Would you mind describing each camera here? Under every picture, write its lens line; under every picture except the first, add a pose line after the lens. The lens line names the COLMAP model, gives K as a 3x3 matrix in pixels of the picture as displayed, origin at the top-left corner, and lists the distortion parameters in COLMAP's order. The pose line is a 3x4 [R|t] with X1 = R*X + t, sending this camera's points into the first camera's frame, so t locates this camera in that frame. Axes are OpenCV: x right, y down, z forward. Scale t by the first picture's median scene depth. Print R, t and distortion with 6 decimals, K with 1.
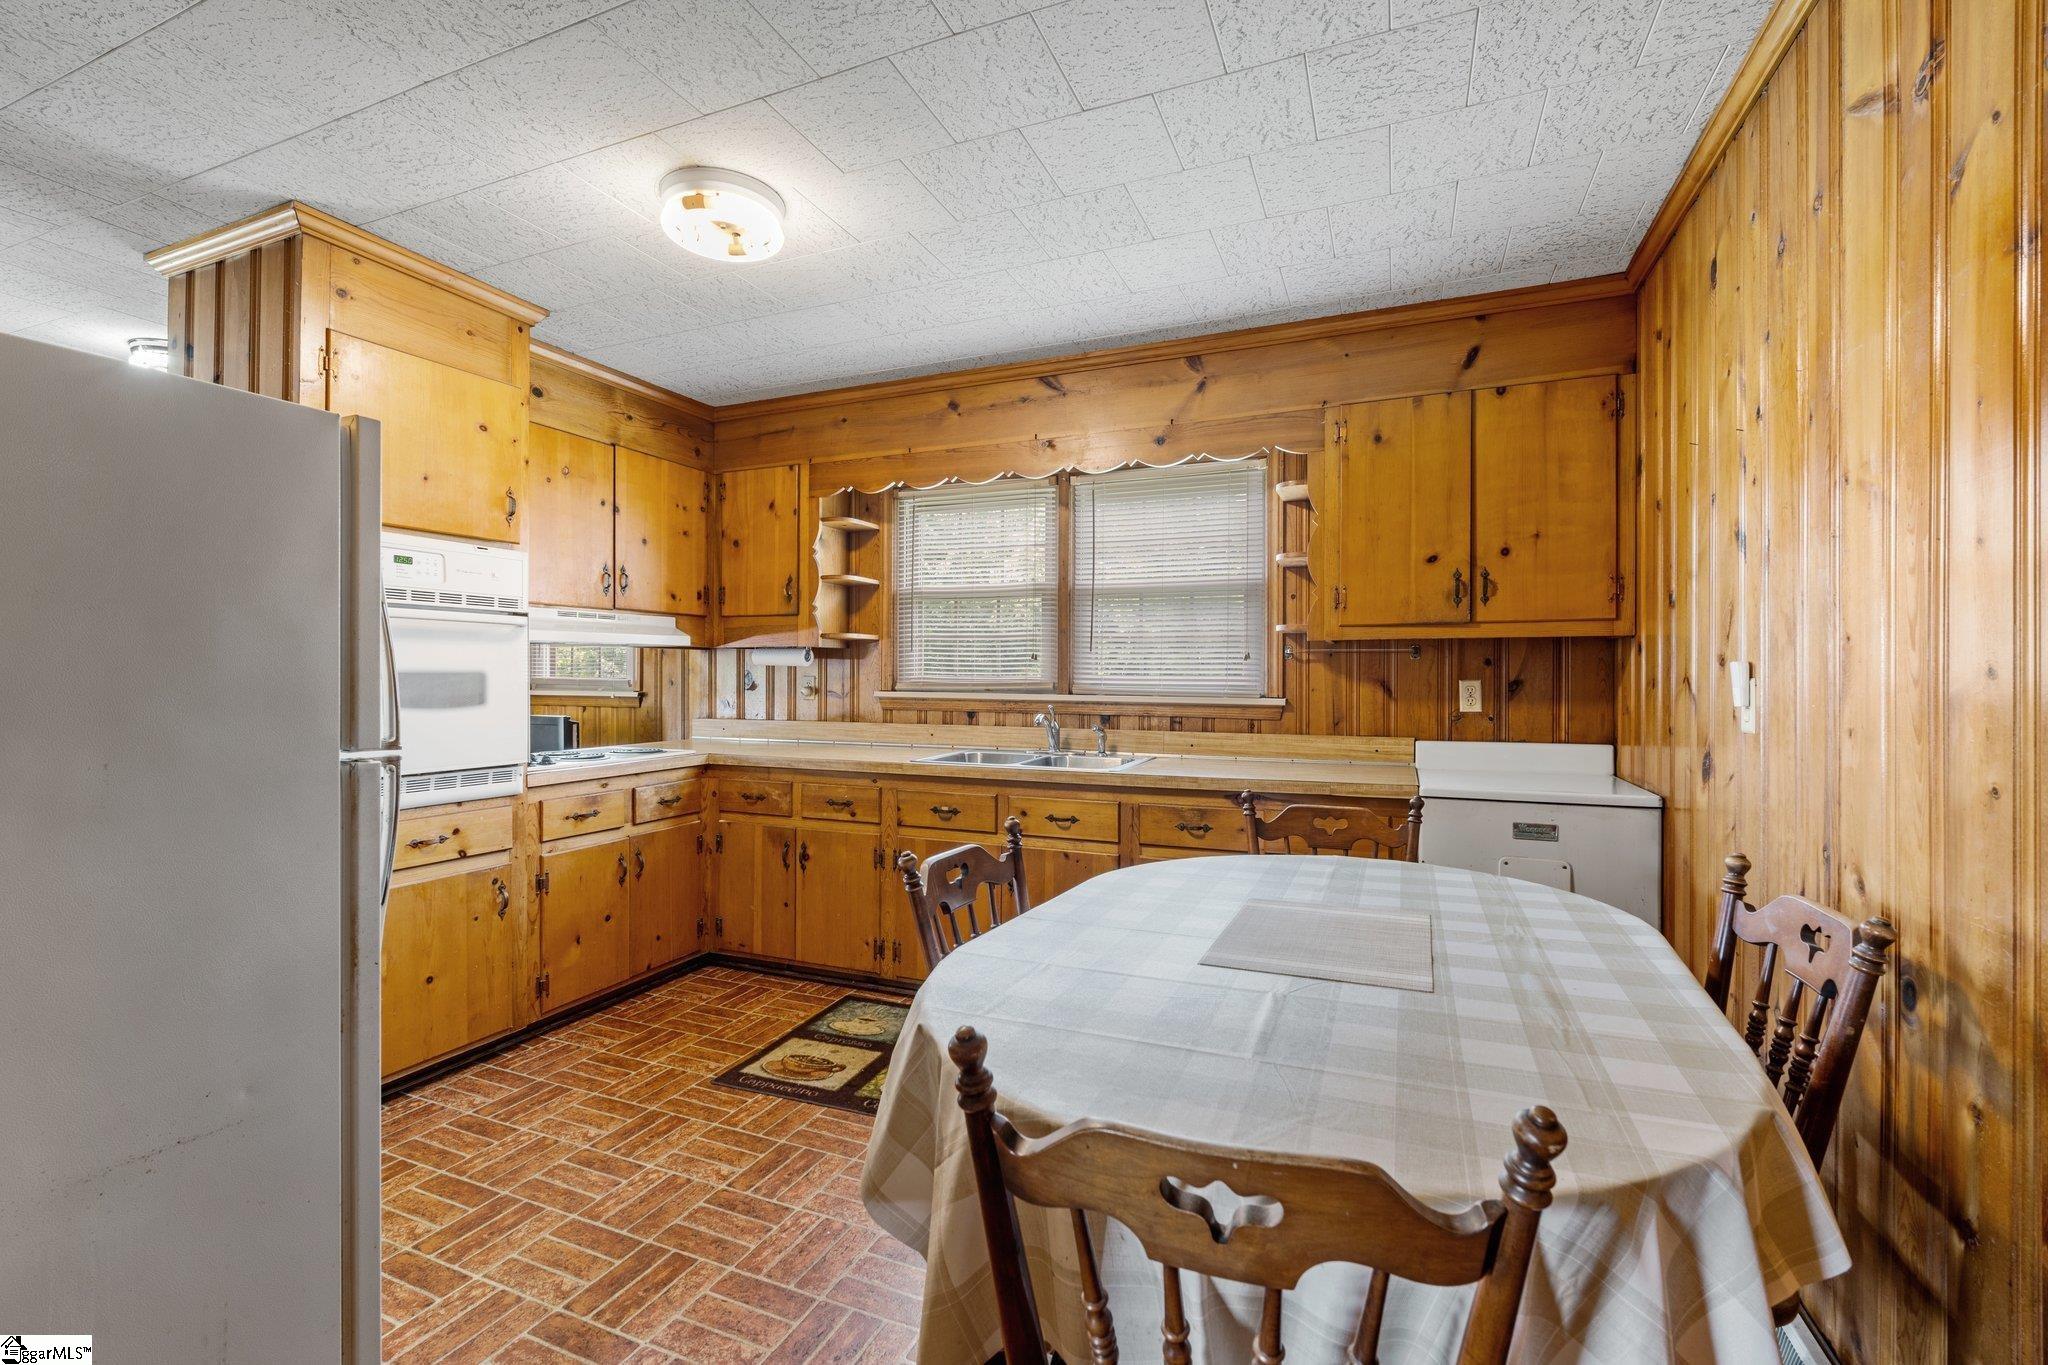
lens RADIAL K [[887.0, 0, 1022.6], [0, 887.0, 684.4], [0, 0, 1]] dist [-0.005411, -0.000019]
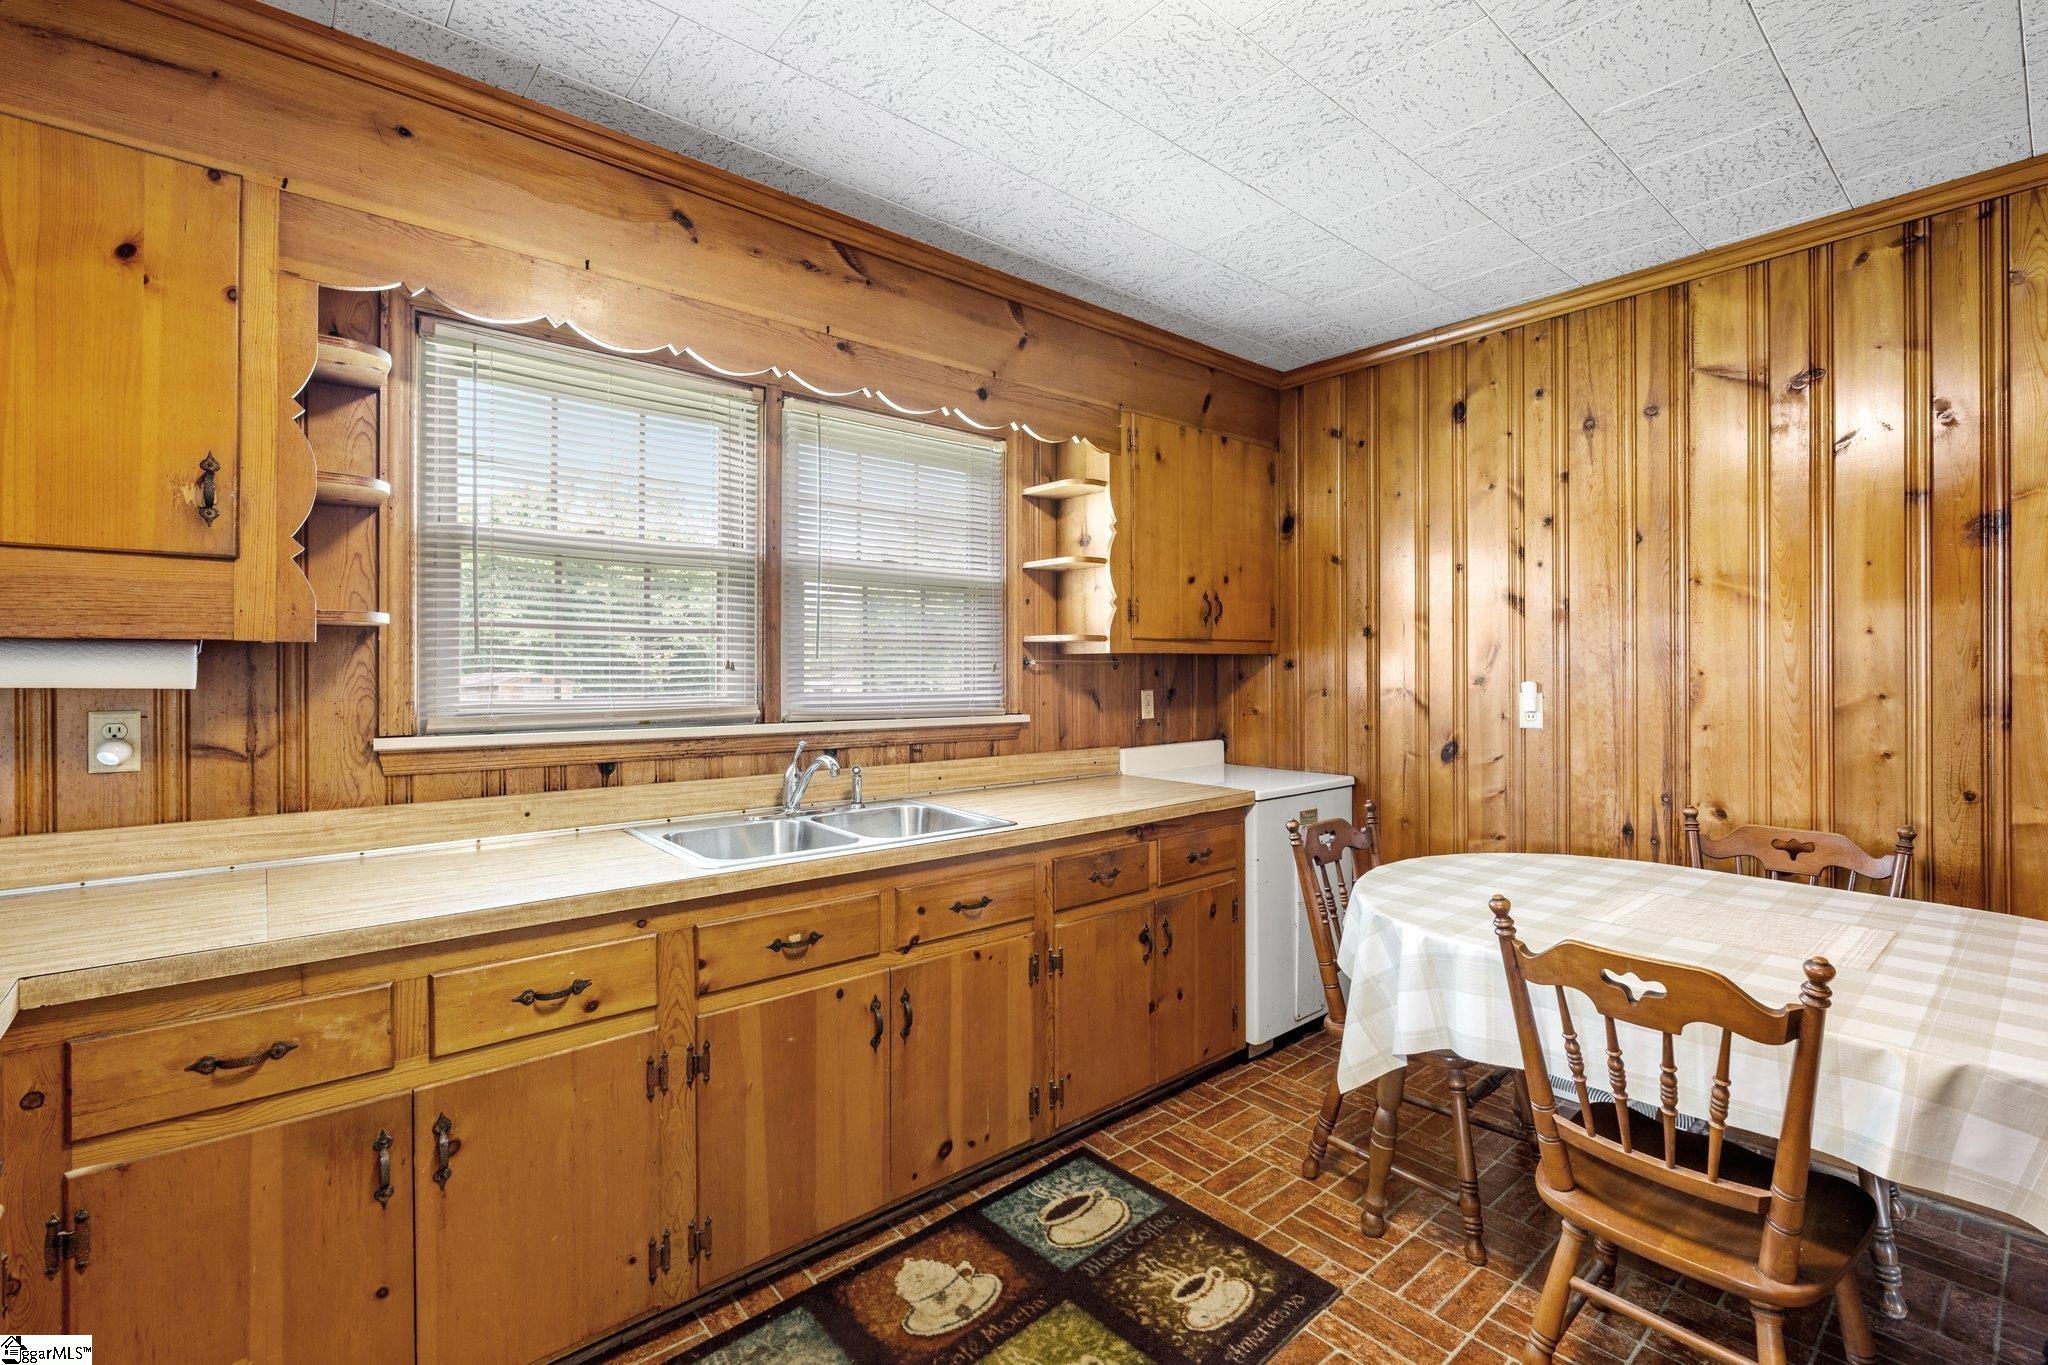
lens RADIAL K [[904.6, 0, 1030.9], [0, 904.6, 672.3], [0, 0, 1]] dist [-0.001588, -0.000038]
pose [[0.446017, -0.009136, 0.894978, -0.541984], [0.008505, 0.999946, 0.005969, -0.033233], [-0.894984, 0.004950, 0.446070, 0.606699]]
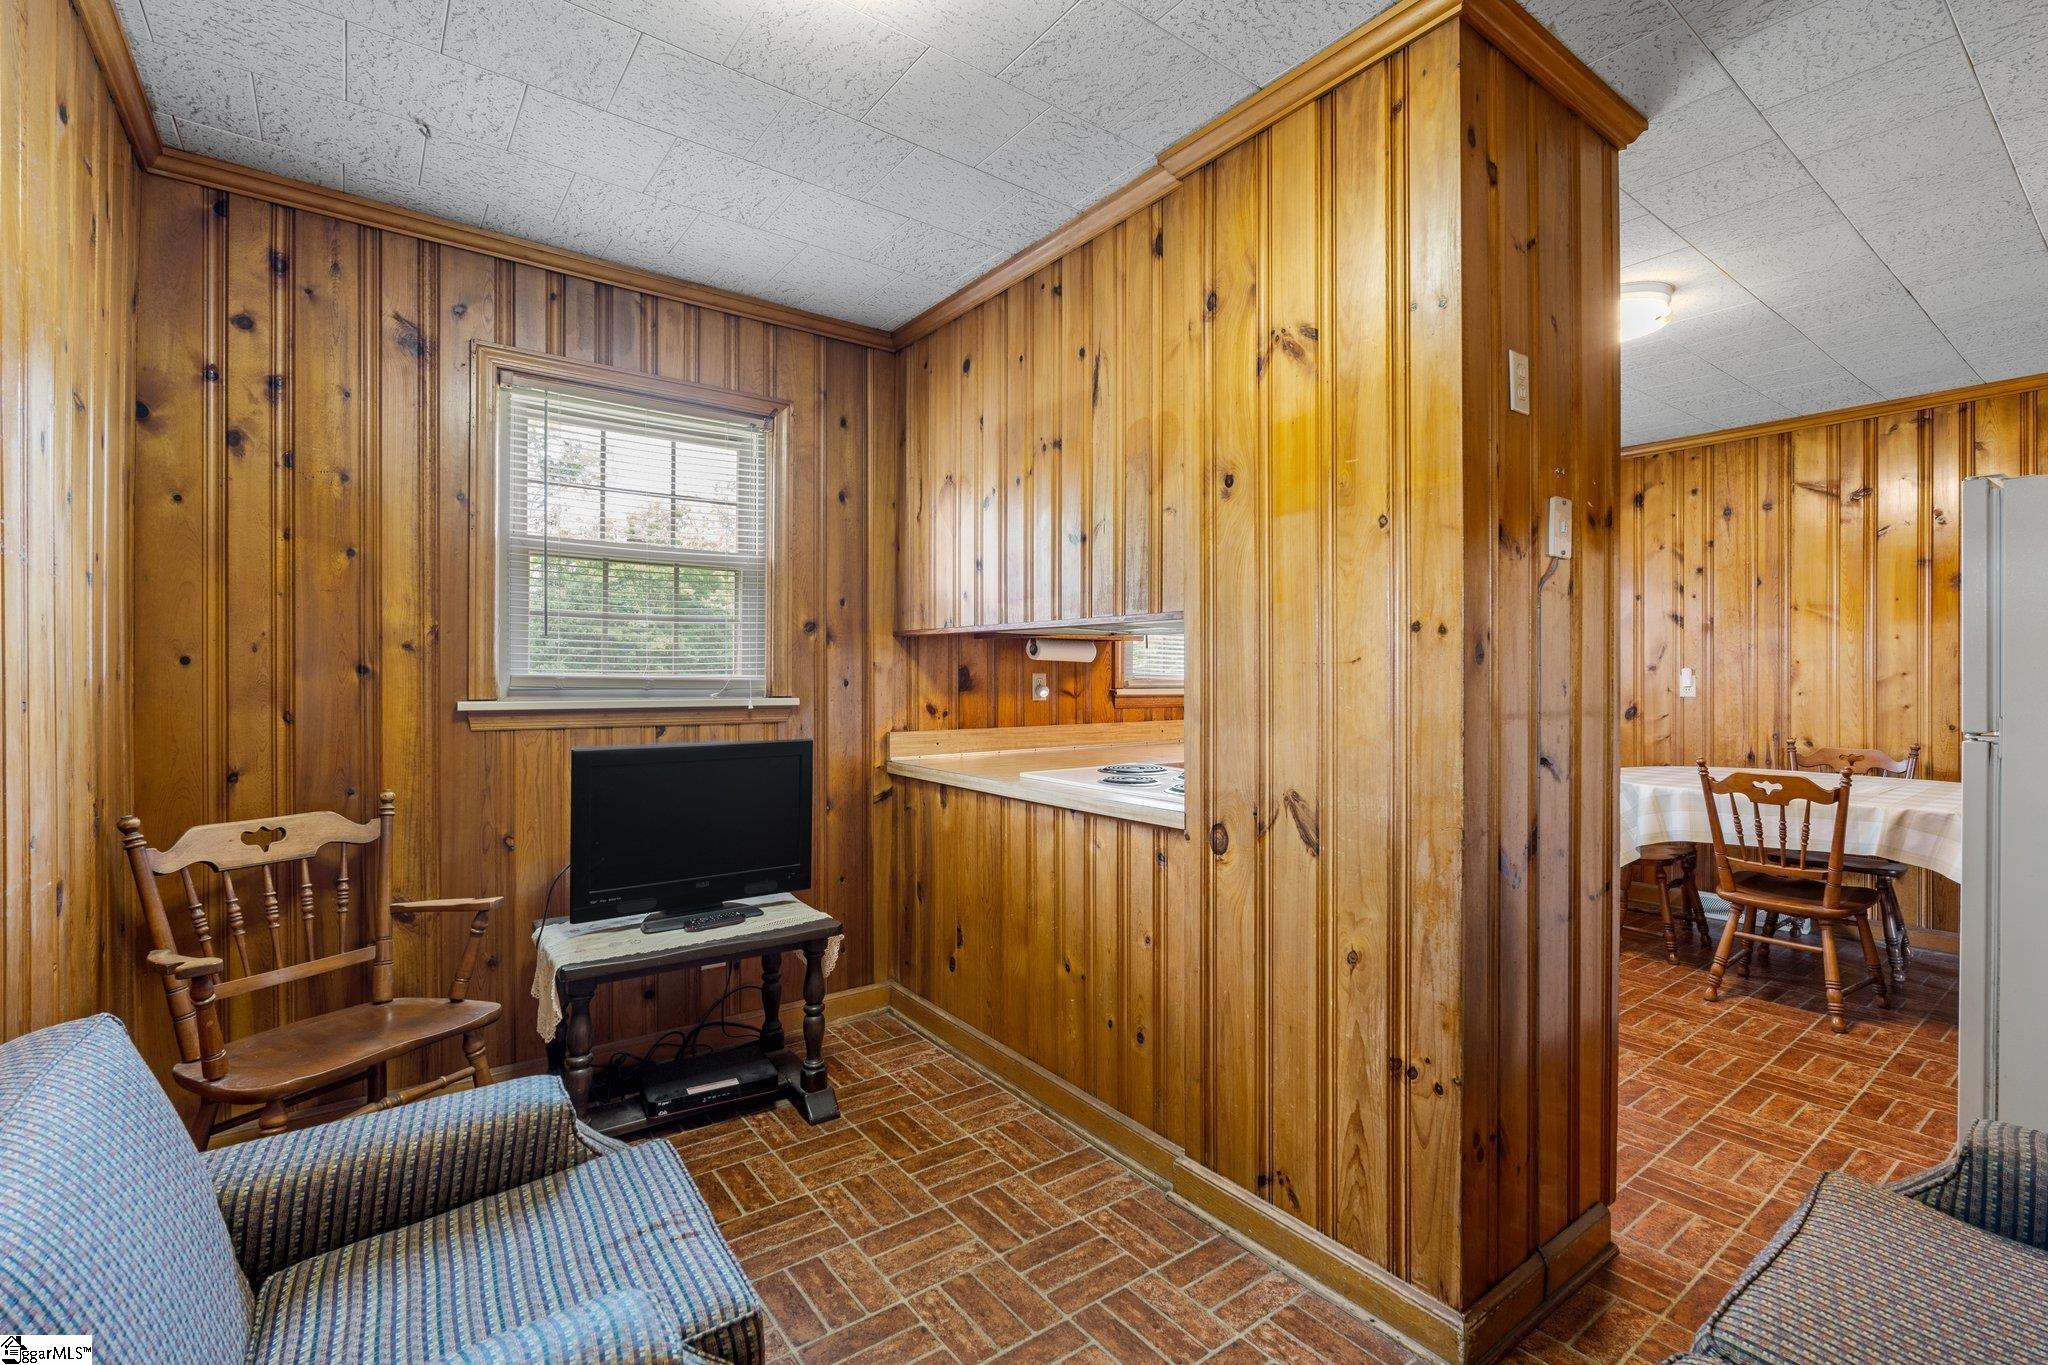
lens RADIAL K [[910.9, 0, 1024.0], [0, 910.9, 682.5], [0, 0, 1]] dist [-0.002060, -0.000182]
pose [[0.504013, -0.009742, 0.863641, -1.313989], [0.005507, 0.999952, 0.008066, -0.009733], [-0.863678, 0.000691, 0.504043, 0.745318]]
